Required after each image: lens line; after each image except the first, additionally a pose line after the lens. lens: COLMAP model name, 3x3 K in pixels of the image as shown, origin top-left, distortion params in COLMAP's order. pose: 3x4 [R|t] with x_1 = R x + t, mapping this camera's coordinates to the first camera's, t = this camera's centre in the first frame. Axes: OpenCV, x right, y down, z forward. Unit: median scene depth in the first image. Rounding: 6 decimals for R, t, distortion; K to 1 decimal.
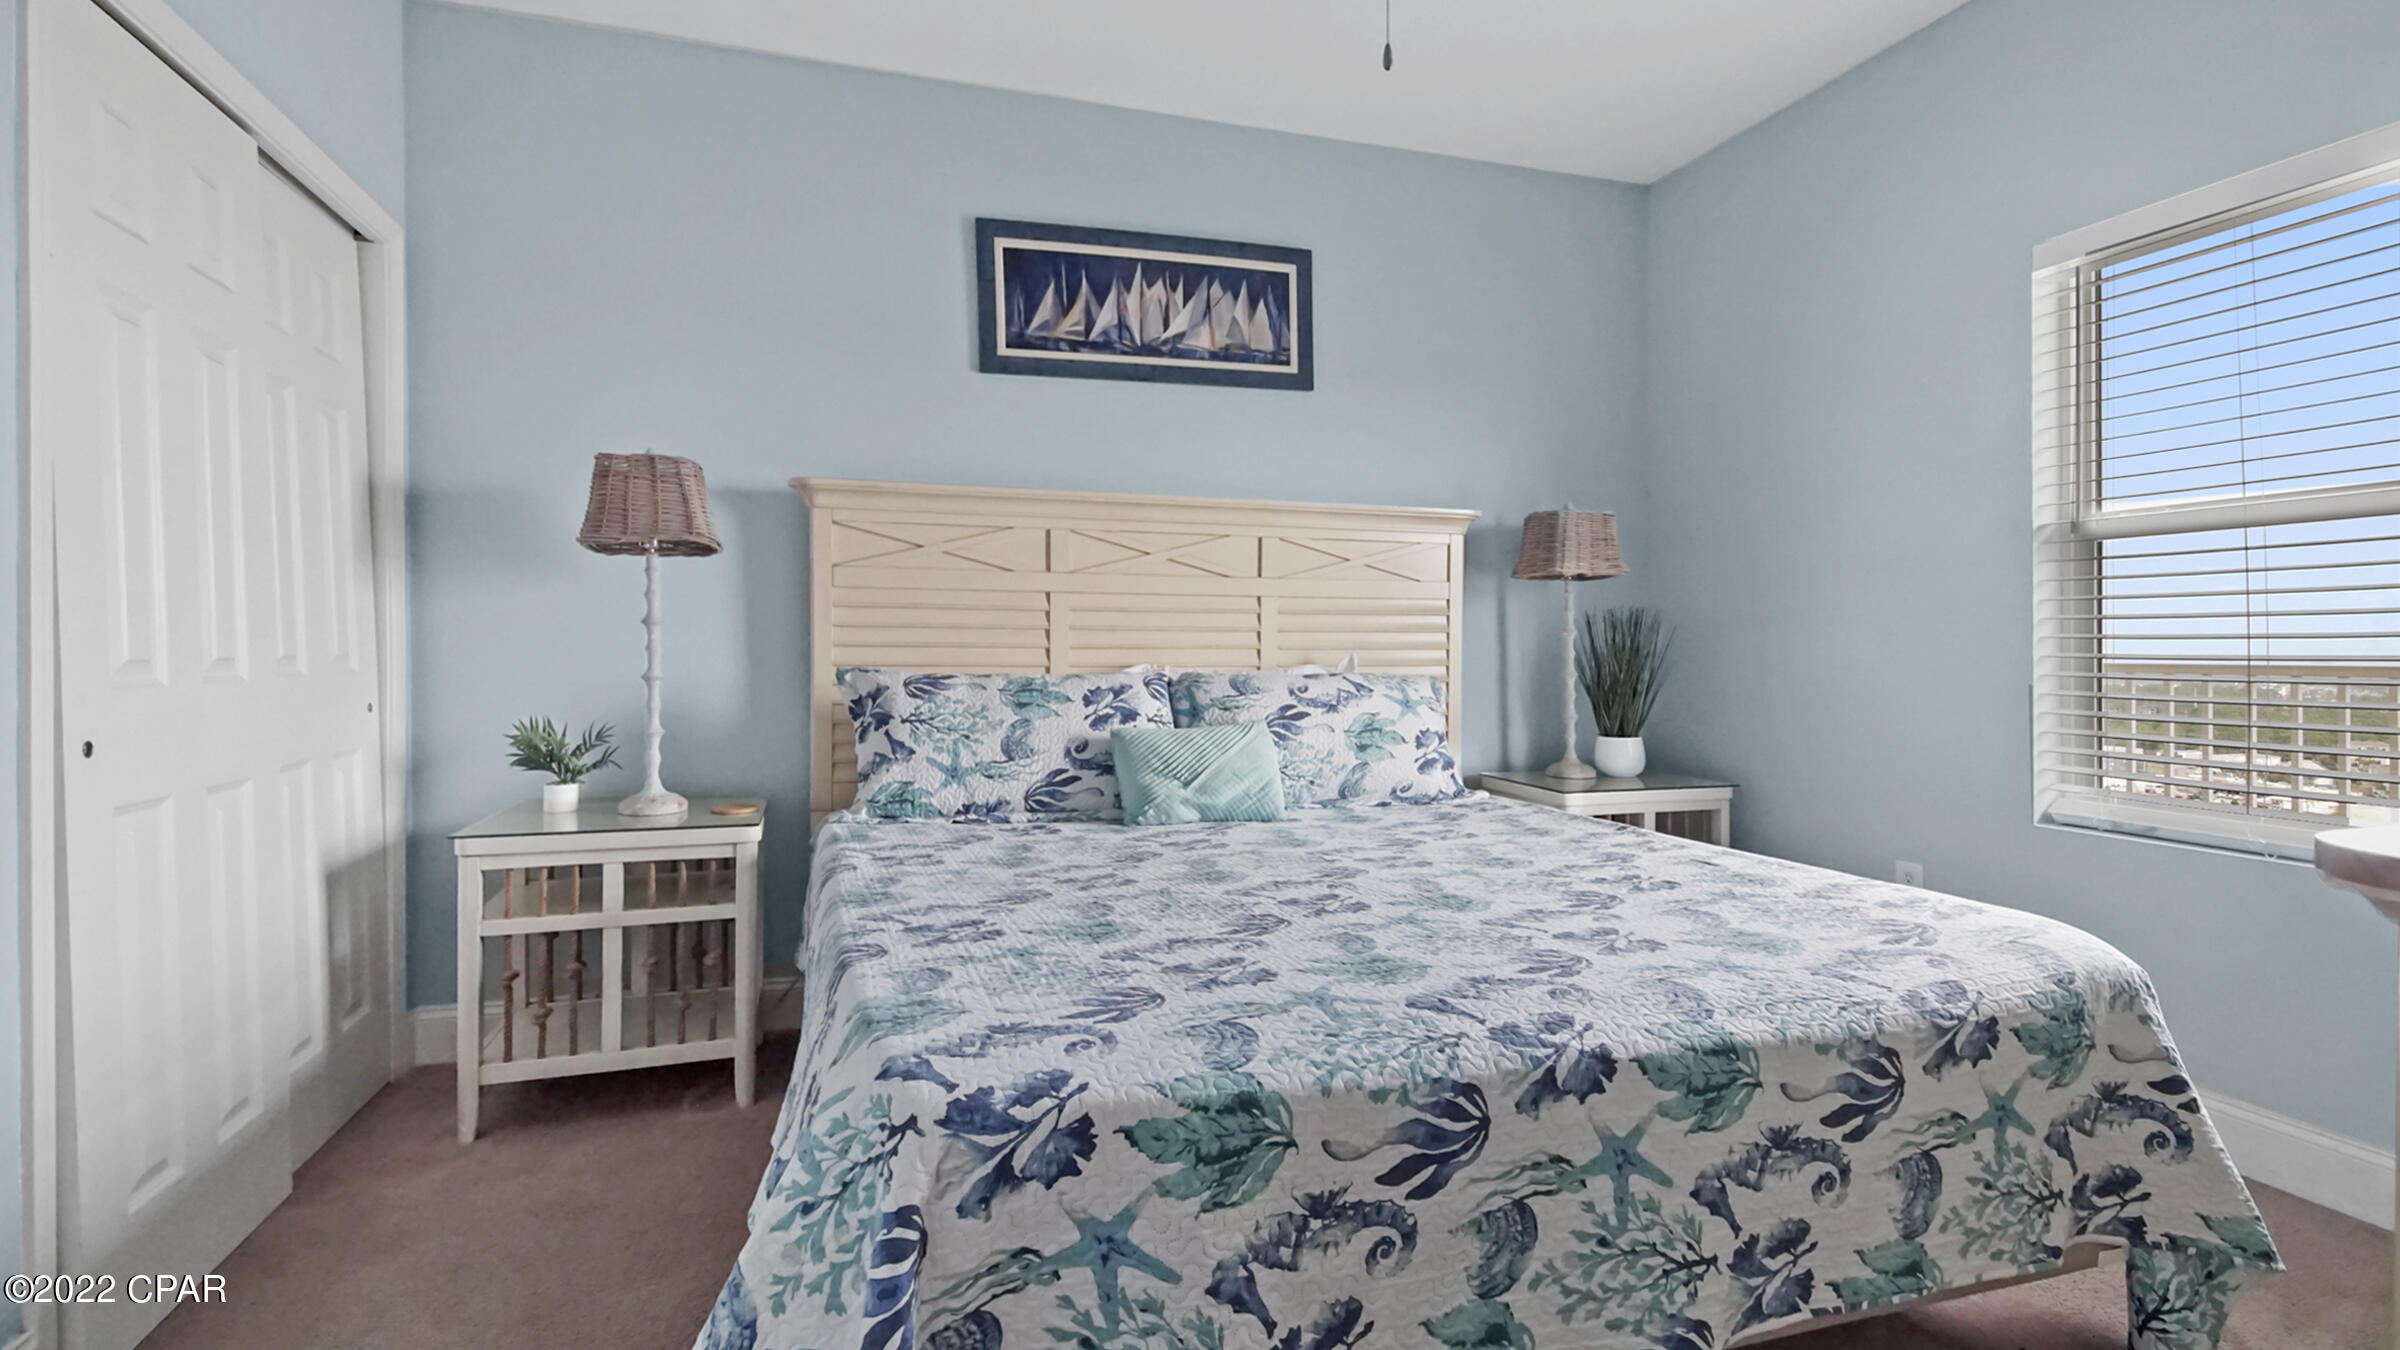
lens RADIAL K [[1012.3, 0, 1219.7], [0, 1012.3, 665.3], [0, 0, 1]] dist [0.020808, 0.000083]
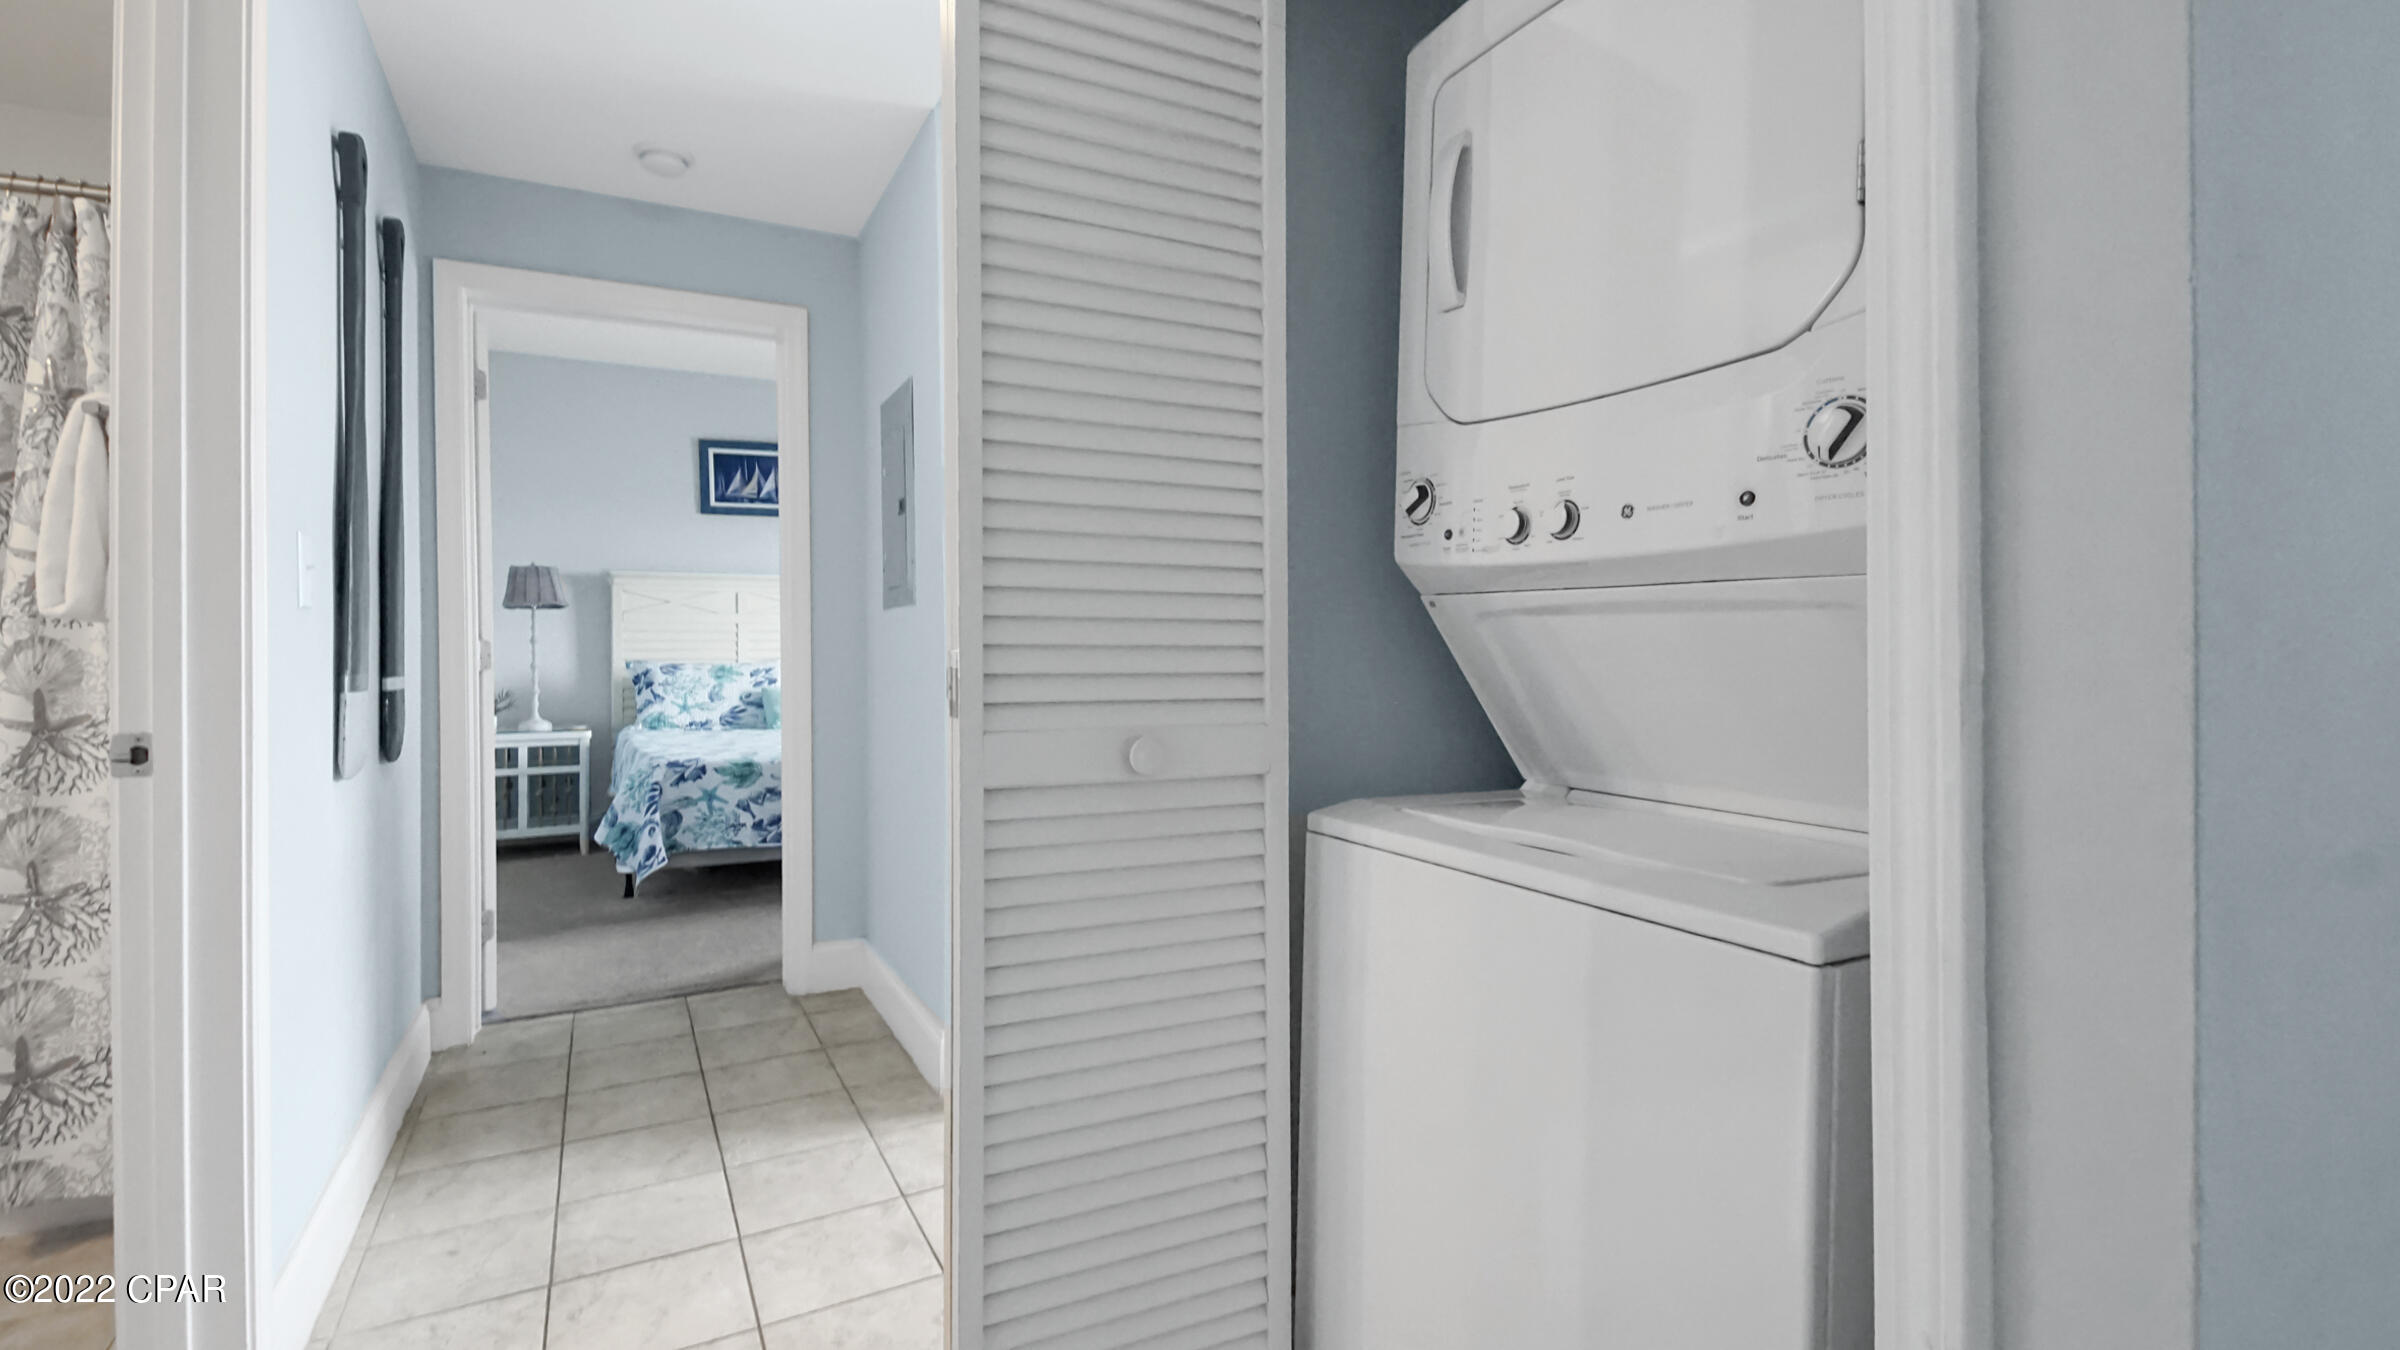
lens RADIAL K [[1063.2, 0, 1262.4], [0, 1063.2, 645.1], [0, 0, 1]] dist [-0.010459, -0.006653]
pose [[0.979066, -0.011565, 0.203214, 0.497615], [0.015044, 0.999765, -0.015587, 0.024396], [-0.202986, 0.018318, 0.979010, -1.499190]]
